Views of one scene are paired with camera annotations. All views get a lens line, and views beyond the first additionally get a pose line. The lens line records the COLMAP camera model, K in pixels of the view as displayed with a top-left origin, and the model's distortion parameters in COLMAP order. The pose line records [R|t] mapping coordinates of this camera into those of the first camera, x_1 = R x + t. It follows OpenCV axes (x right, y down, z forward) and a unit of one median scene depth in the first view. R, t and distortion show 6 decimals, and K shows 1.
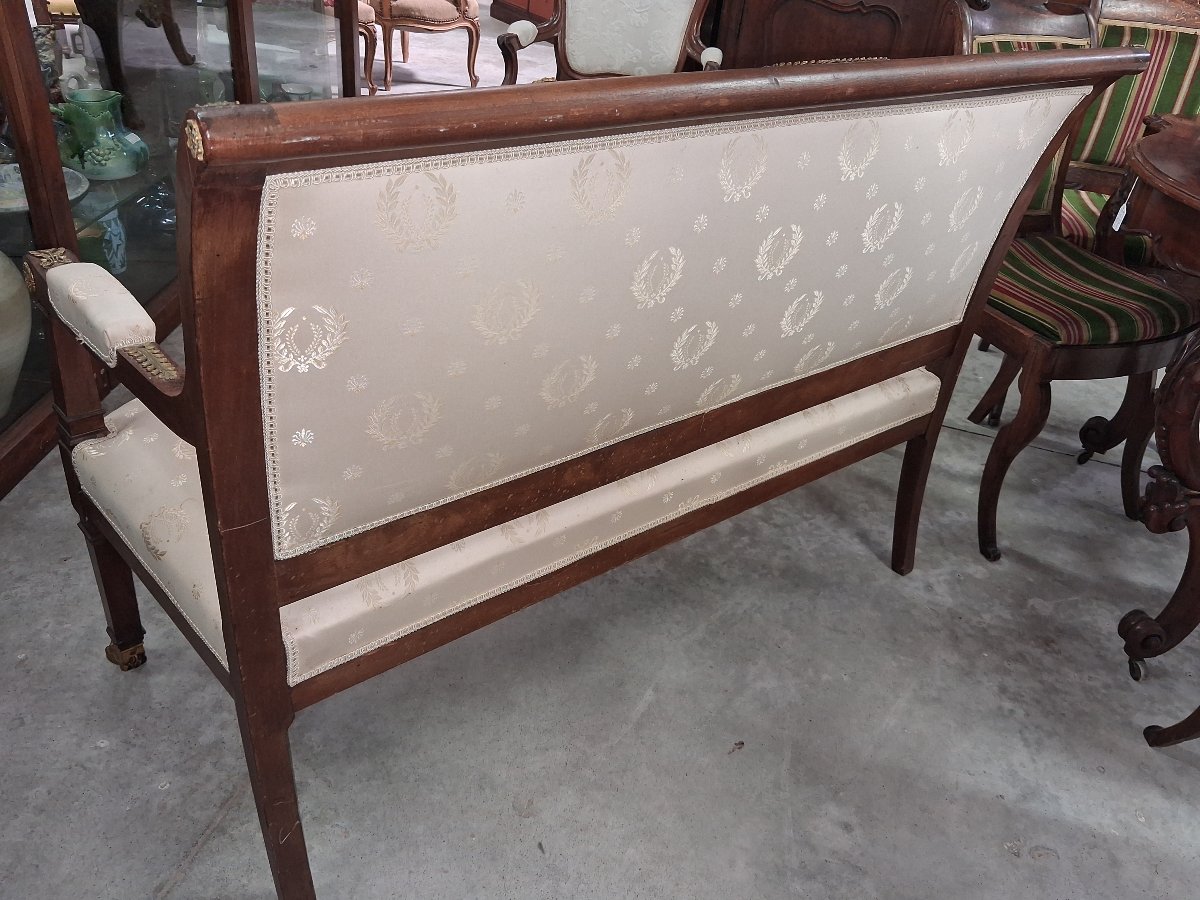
lens RADIAL K [[951.8, 0, 599.4], [0, 951.8, 447.2], [0, 0, 1]] dist [0.008381, -0.027244]
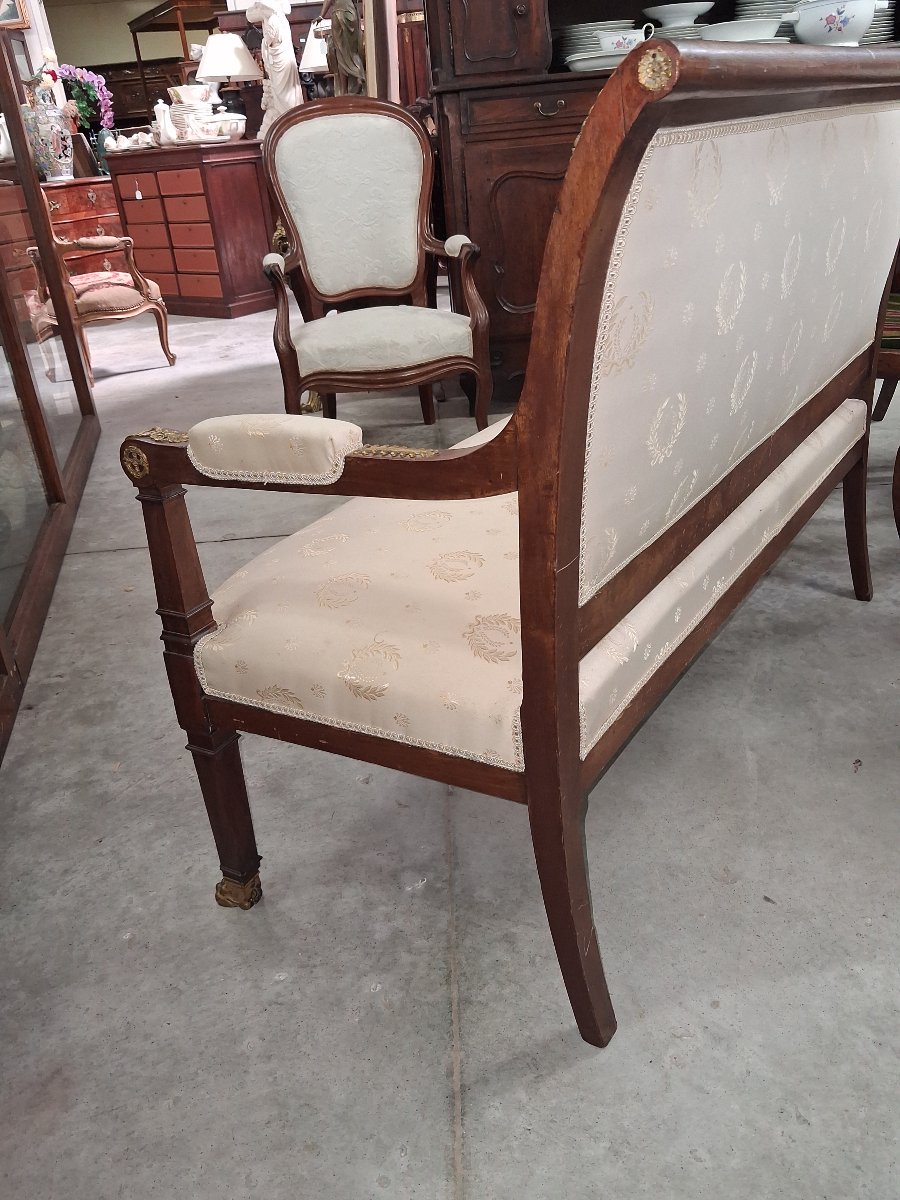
lens RADIAL K [[951.8, 0, 453.2], [0, 951.8, 601.3], [0, 0, 1]] dist [0.008381, -0.027244]
pose [[0.935131, -0.296125, 0.194523, -0.388170], [0.316295, 0.945133, -0.081735, 0.090419], [-0.159646, 0.137959, 0.977487, 0.045113]]
